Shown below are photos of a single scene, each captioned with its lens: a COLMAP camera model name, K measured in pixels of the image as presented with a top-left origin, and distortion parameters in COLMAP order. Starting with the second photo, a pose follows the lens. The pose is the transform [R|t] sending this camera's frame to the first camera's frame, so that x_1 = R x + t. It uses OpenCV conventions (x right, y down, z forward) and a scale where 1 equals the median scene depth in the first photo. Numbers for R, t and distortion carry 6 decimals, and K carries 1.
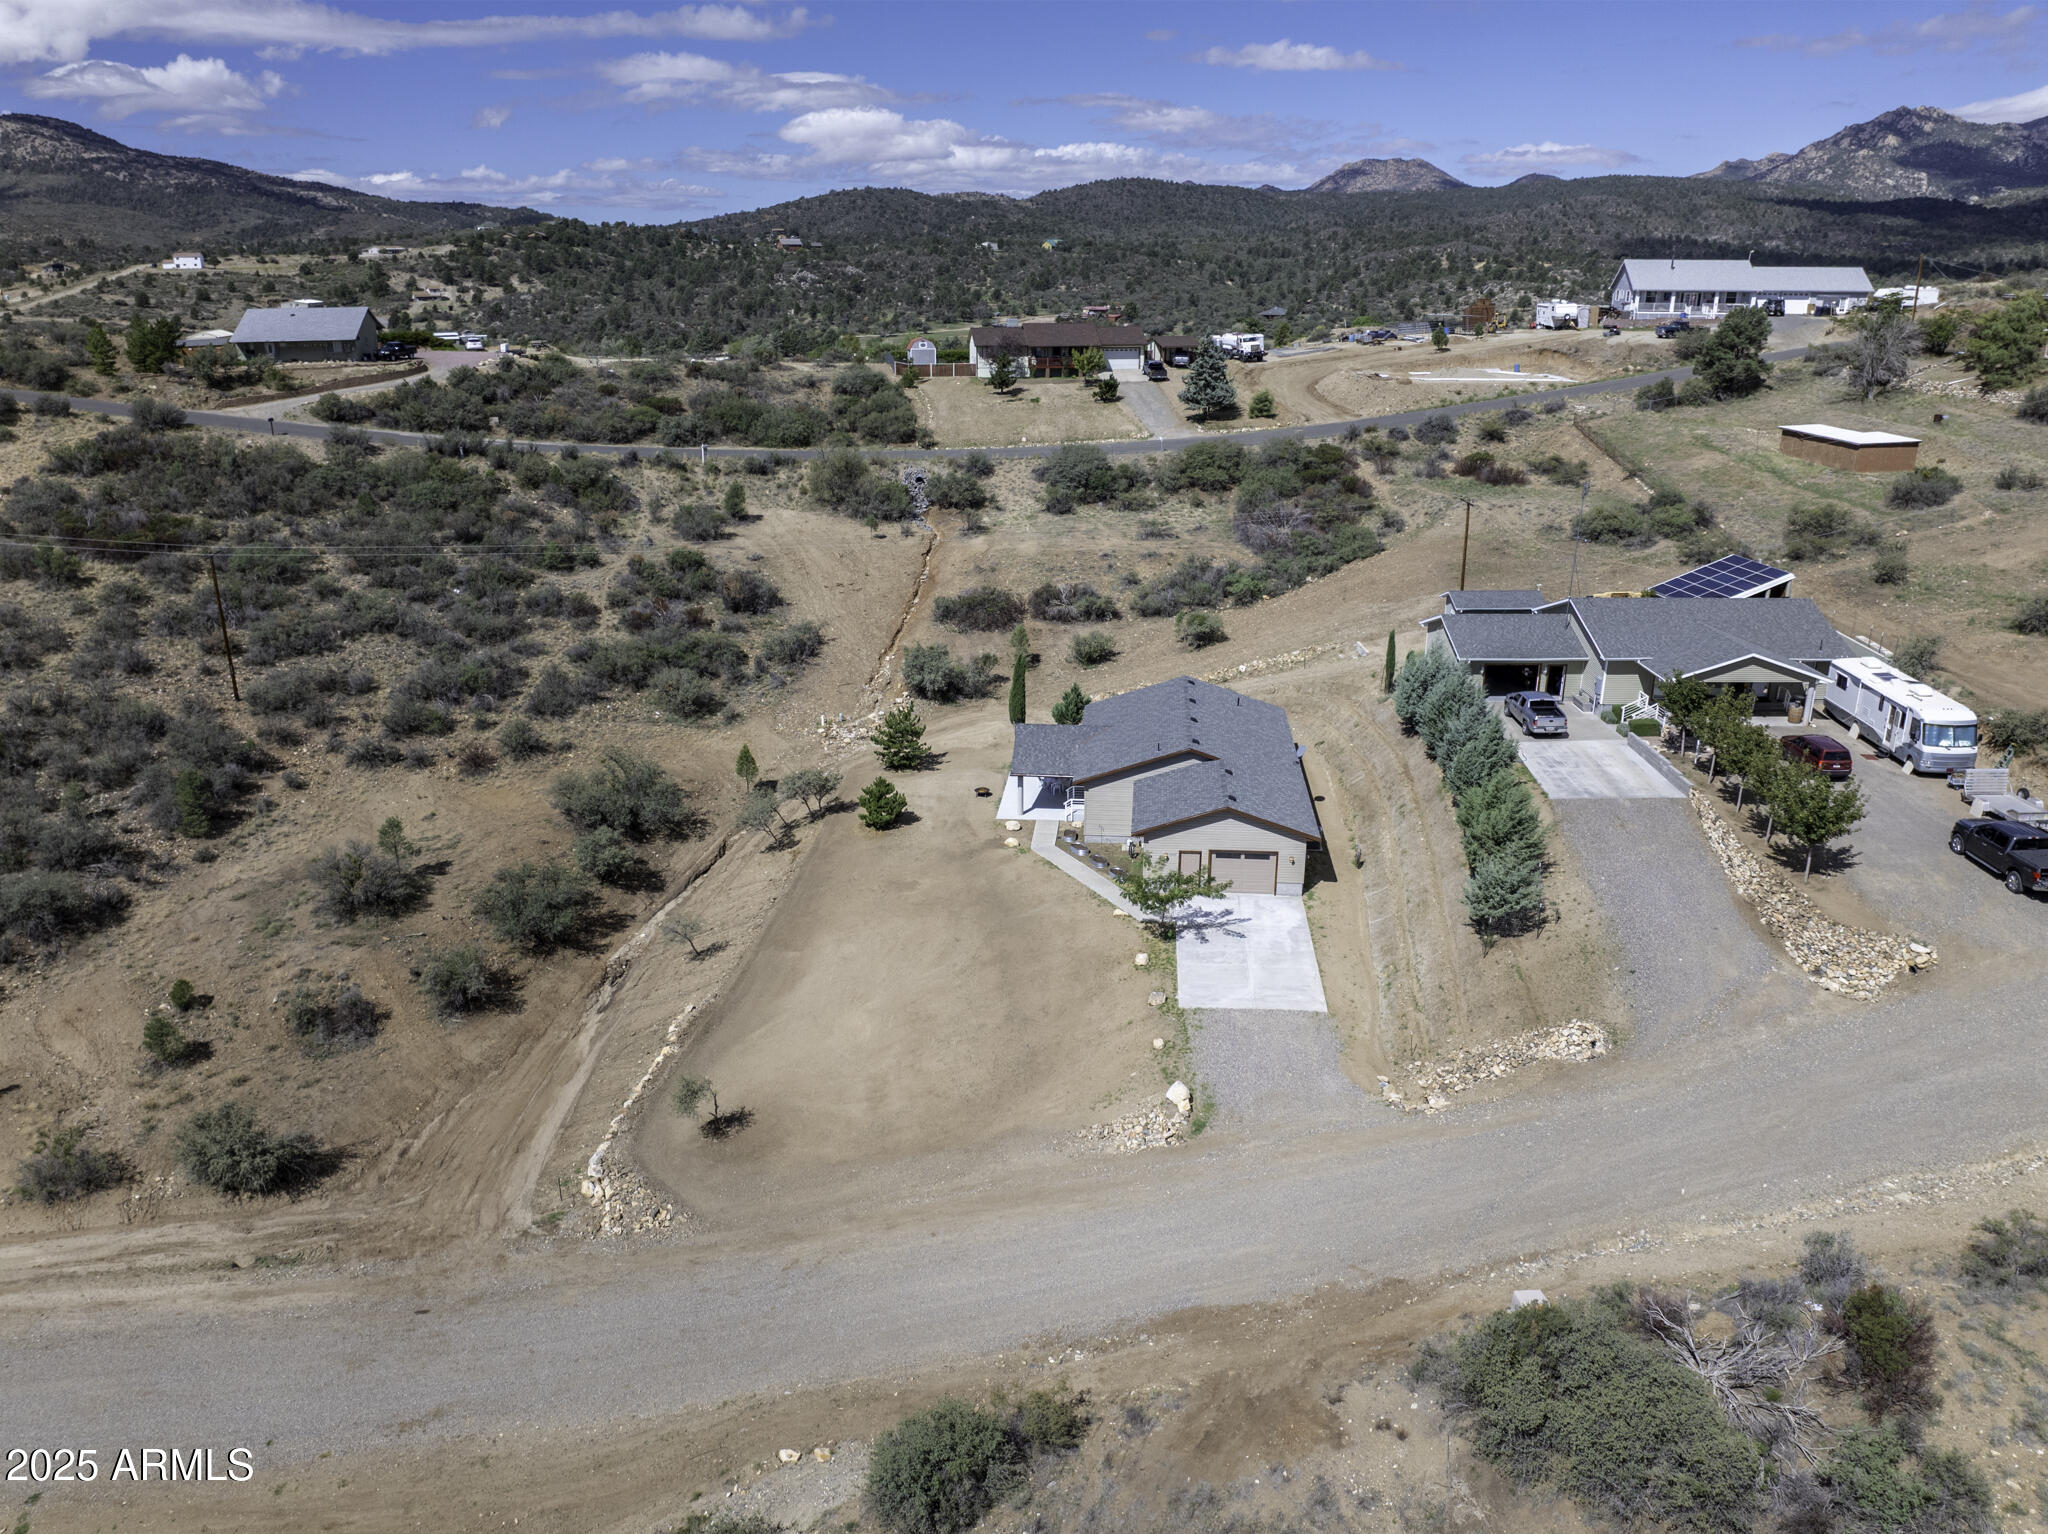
lens RADIAL K [[1449.3, 0, 1017.8], [0, 1449.3, 768.1], [0, 0, 1]] dist [-0.040634, 0.011464]
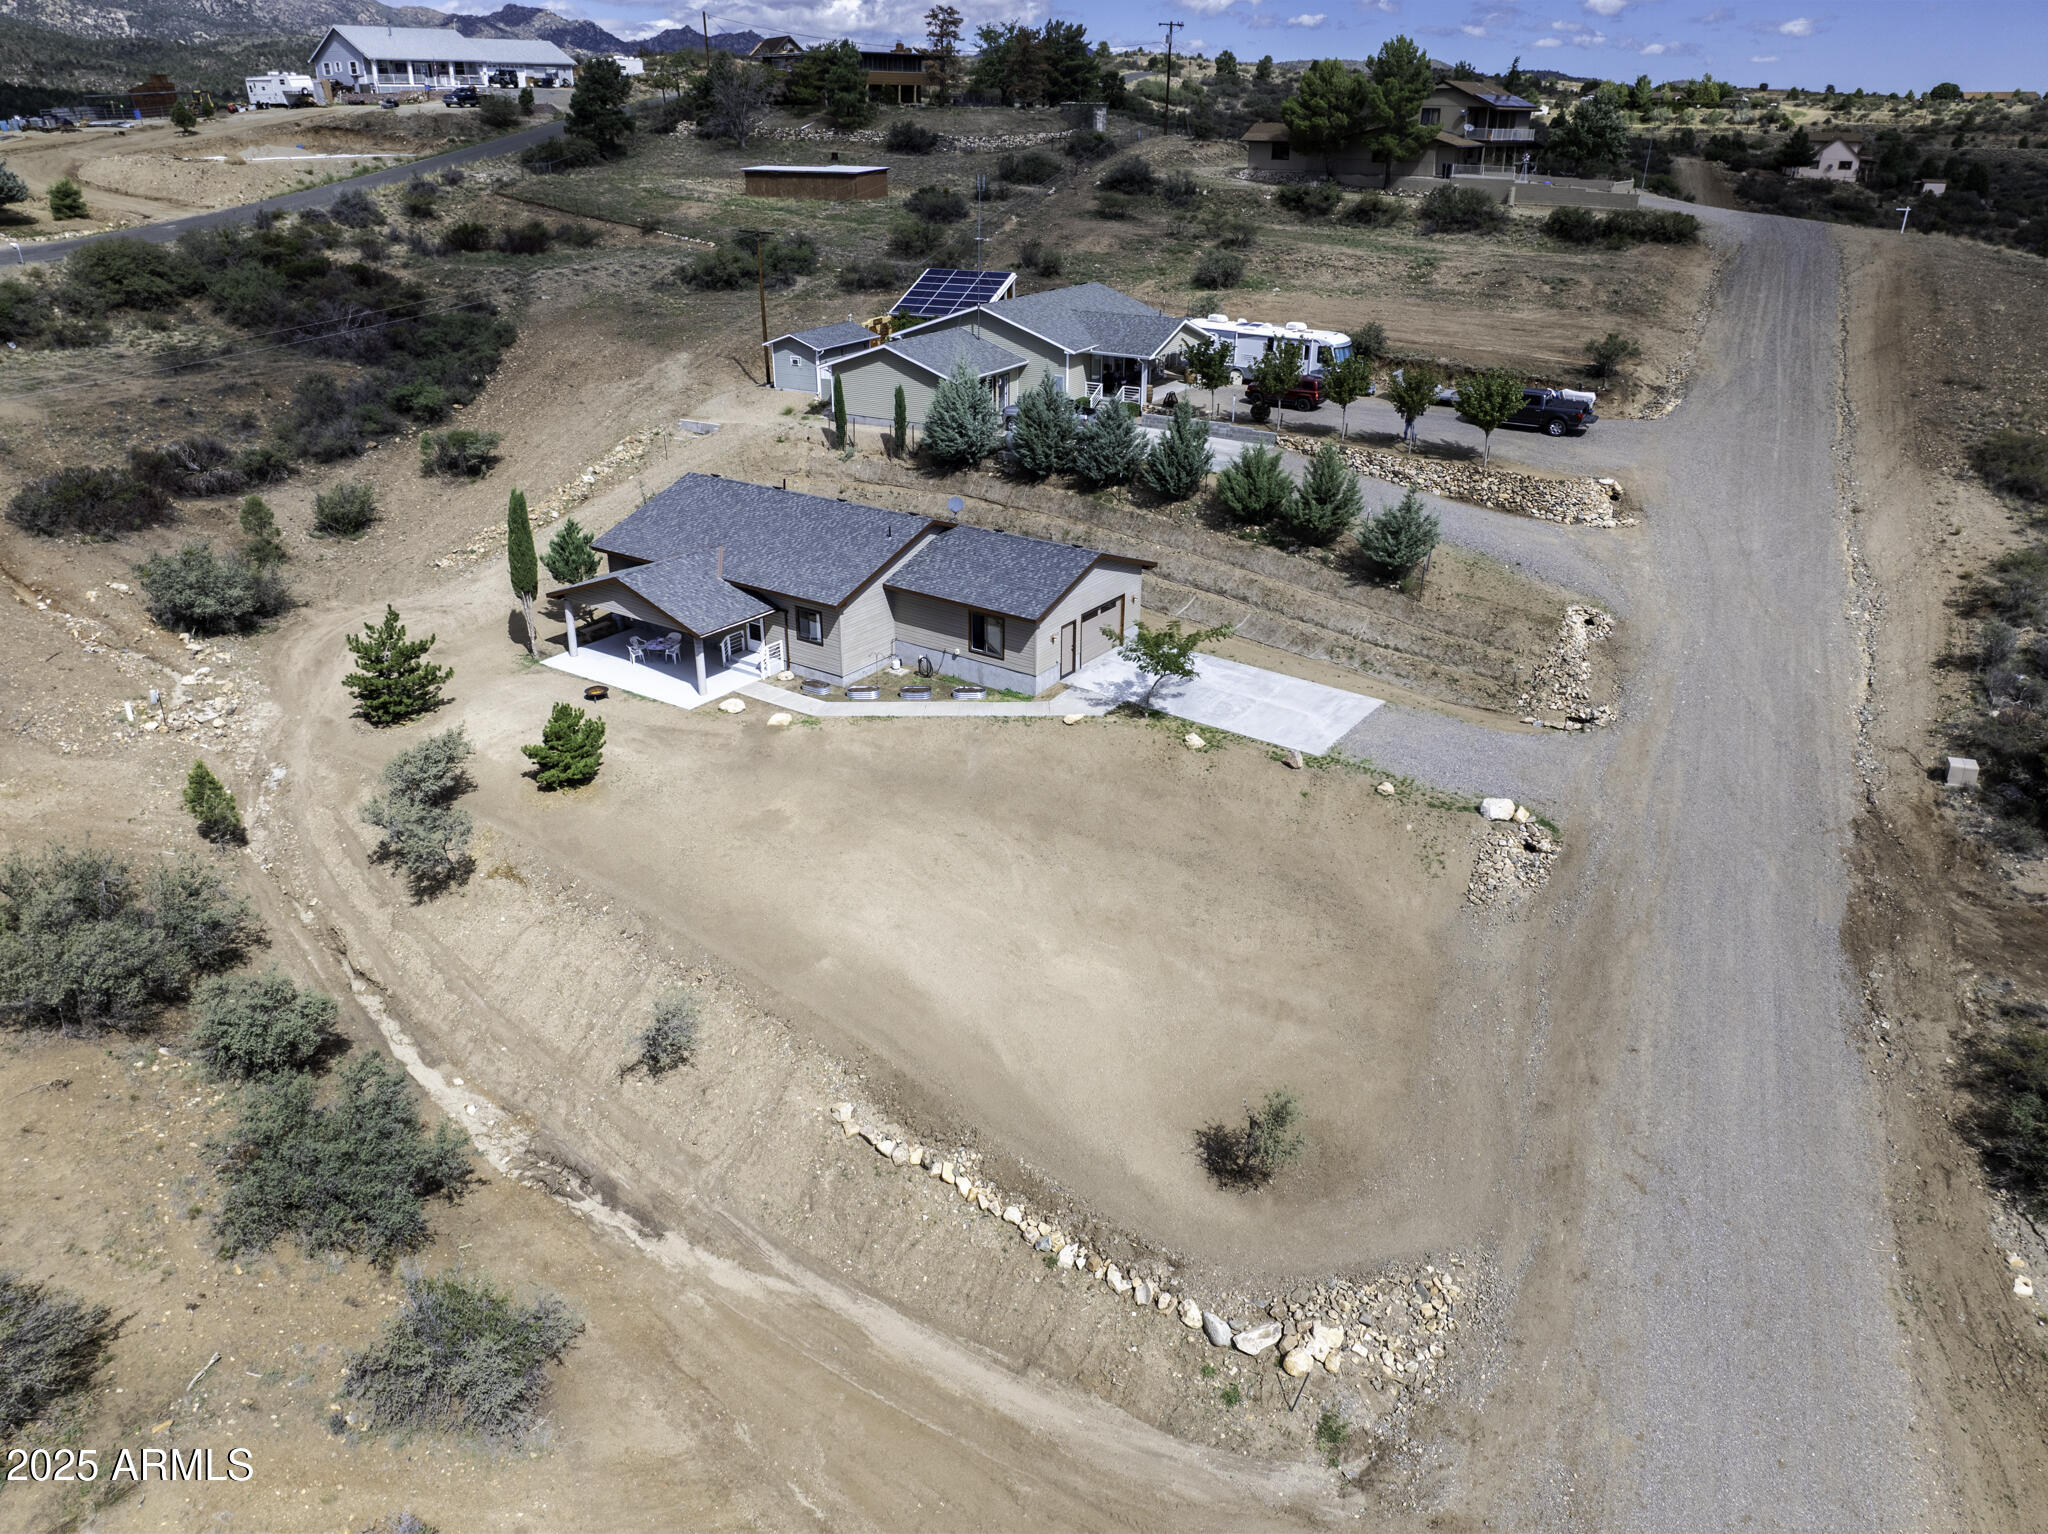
lens RADIAL K [[1449.3, 0, 1000.7], [0, 1449.3, 717.8], [0, 0, 1]] dist [-0.040634, 0.011464]
pose [[0.505730, -0.331222, 0.796573, -0.596240], [0.278623, 0.936586, 0.212548, -0.079680], [-0.816460, 0.114452, 0.565945, 0.615564]]
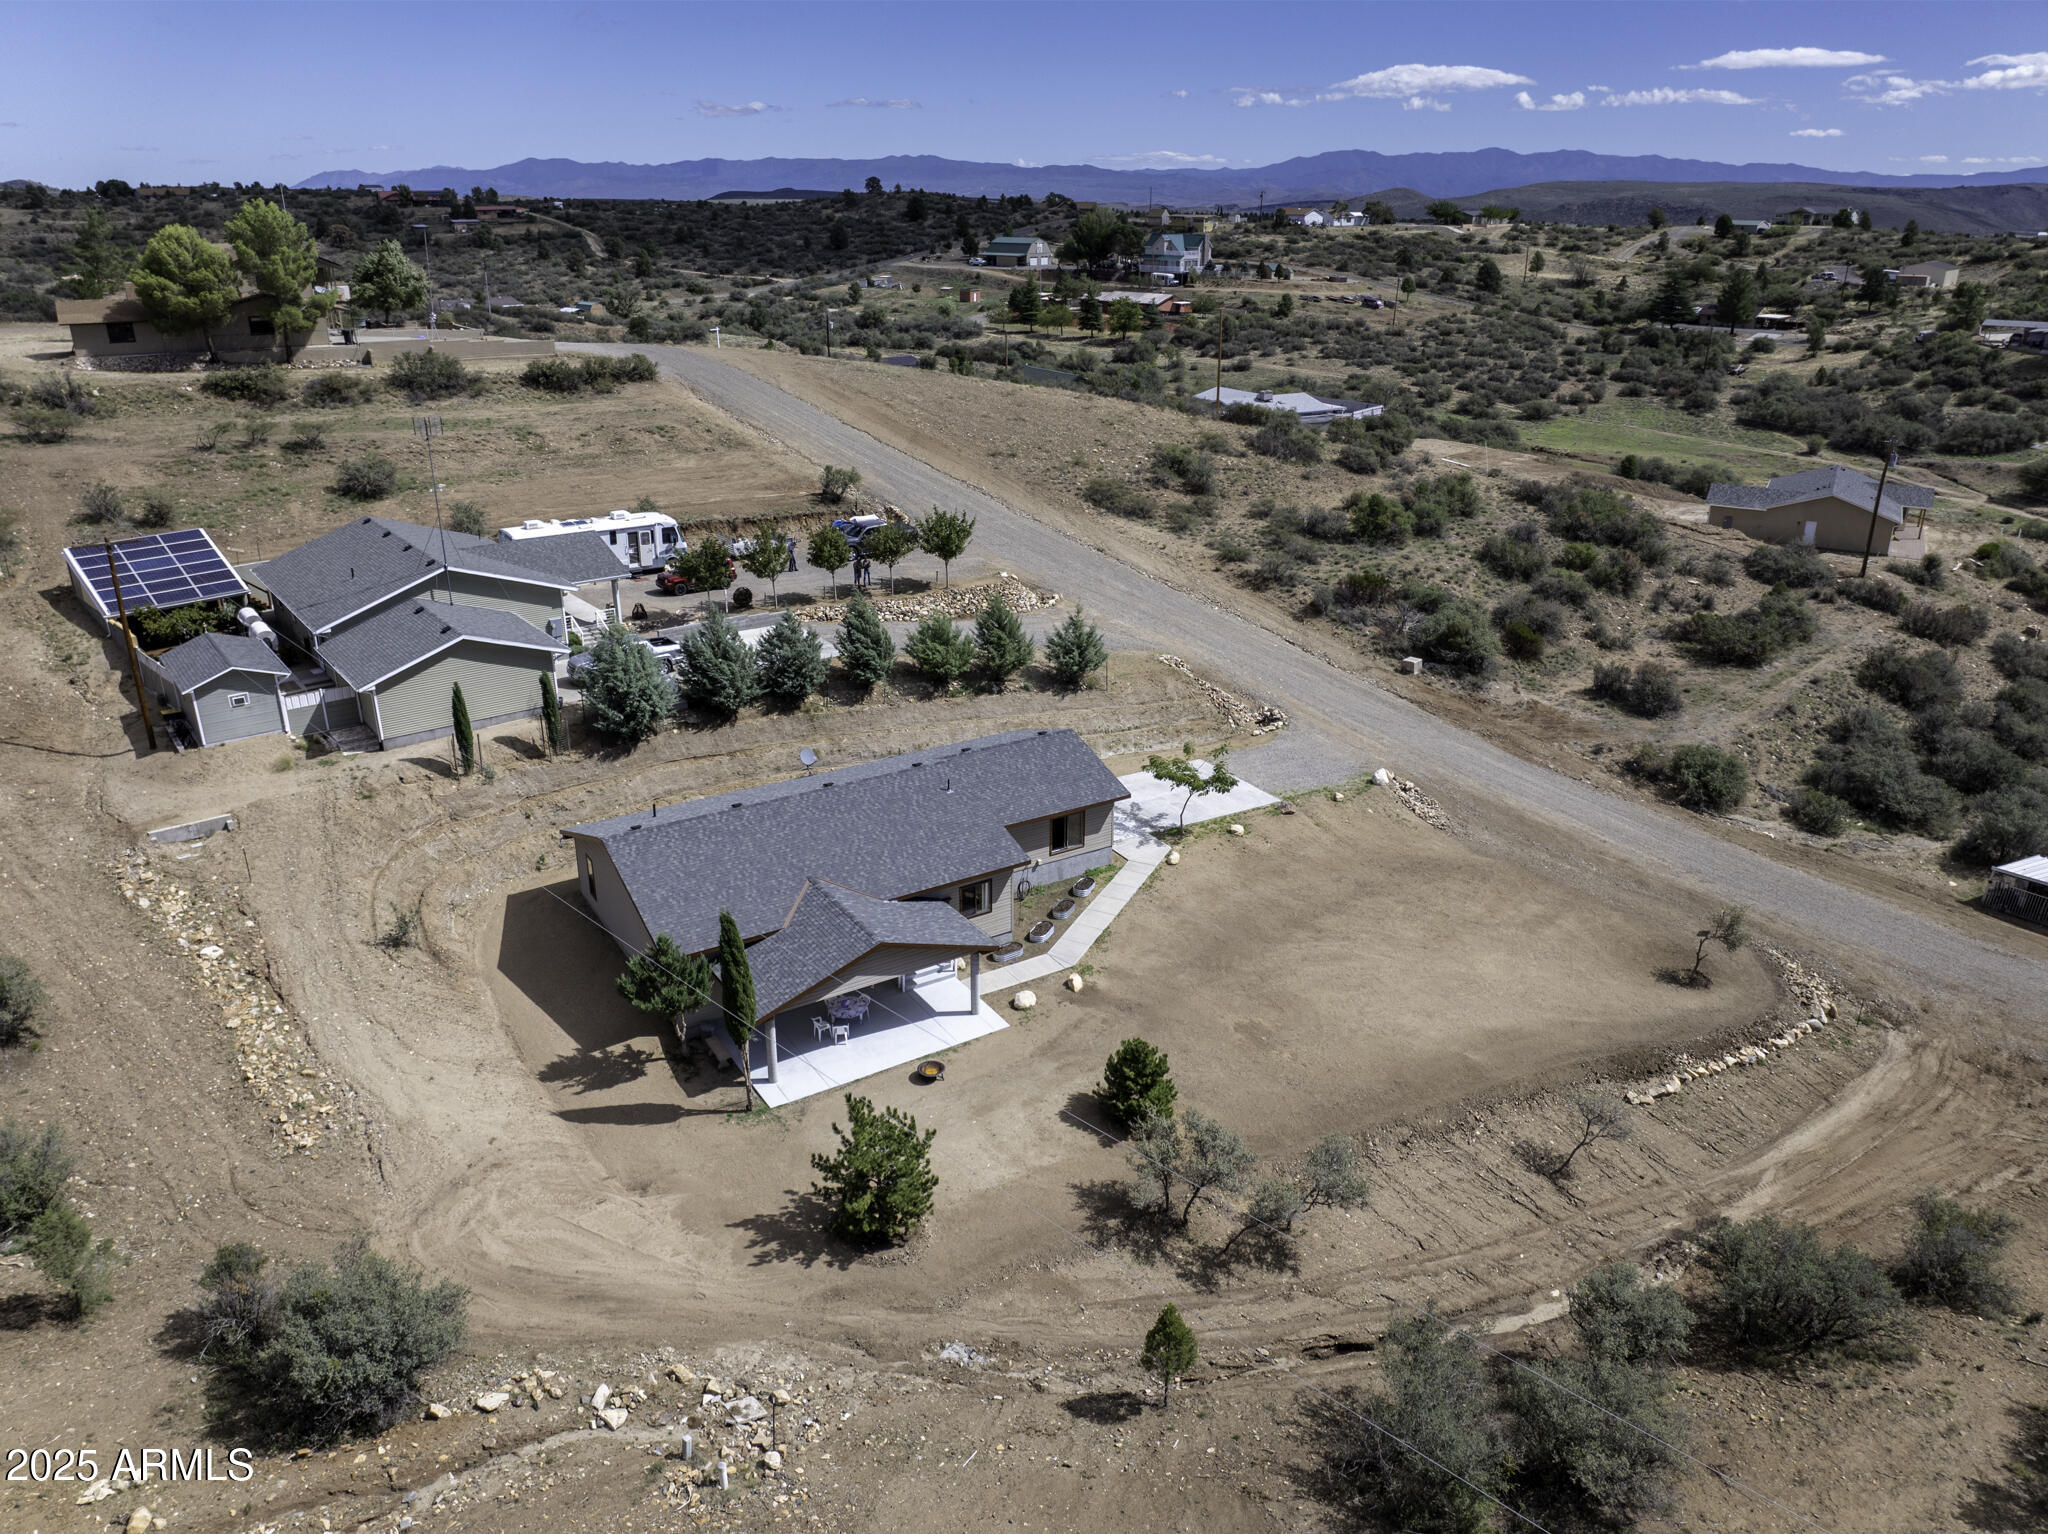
lens RADIAL K [[1449.3, 0, 1008.9], [0, 1449.3, 766.7], [0, 0, 1]] dist [-0.040634, 0.011464]
pose [[-0.601506, -0.292307, 0.743470, -0.548714], [0.266749, 0.803749, 0.531820, -0.475245], [-0.753018, 0.518213, -0.405487, 1.477197]]
